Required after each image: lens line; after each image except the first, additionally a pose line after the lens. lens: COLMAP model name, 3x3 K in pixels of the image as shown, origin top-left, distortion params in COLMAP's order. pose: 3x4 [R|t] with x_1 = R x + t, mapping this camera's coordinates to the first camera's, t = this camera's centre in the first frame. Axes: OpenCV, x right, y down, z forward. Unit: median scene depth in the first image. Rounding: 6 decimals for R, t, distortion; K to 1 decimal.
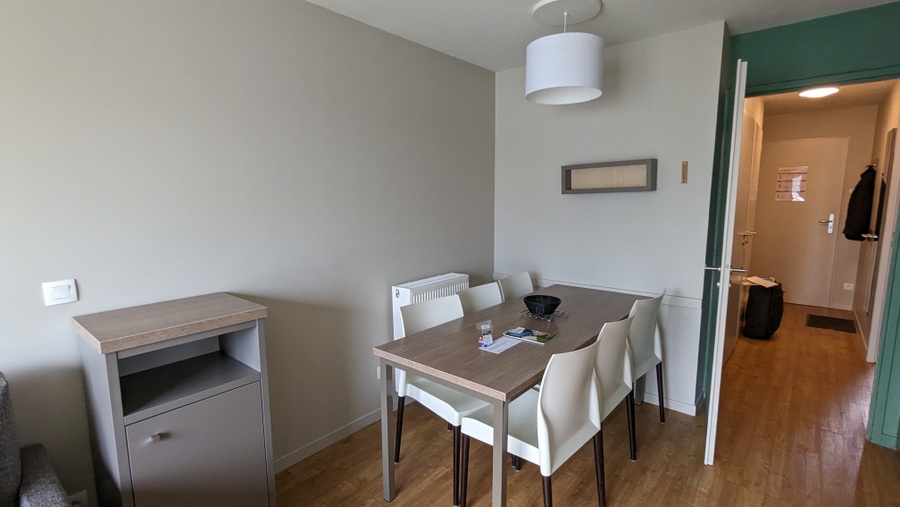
lens RADIAL K [[426.4, 0, 450.0], [0, 426.4, 253.5], [0, 0, 1]] dist [-0.000232, -0.000026]
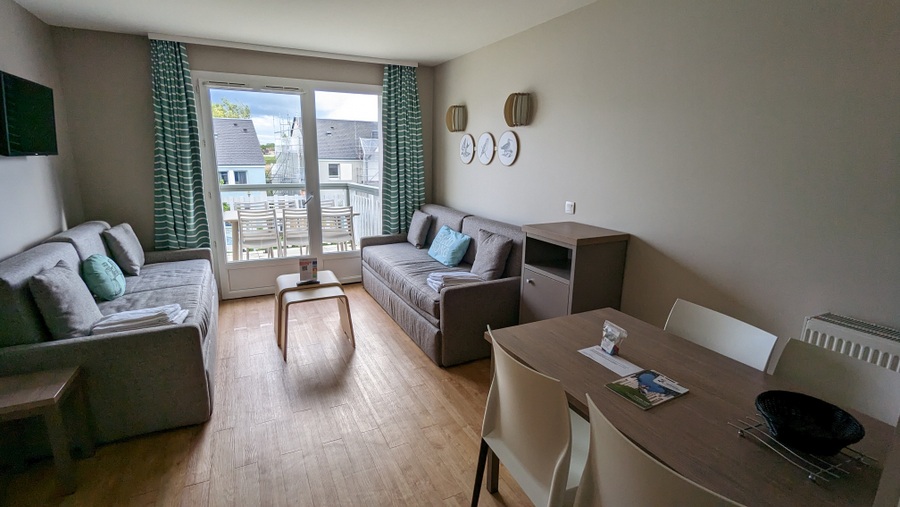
lens RADIAL K [[426.4, 0, 450.0], [0, 426.4, 253.5], [0, 0, 1]] dist [-0.000232, -0.000026]
pose [[-0.399091, 0.212363, -0.891980, 0.887204], [-0.134340, 0.948769, 0.285990, -0.156310], [0.907016, 0.233964, -0.350117, 0.952071]]
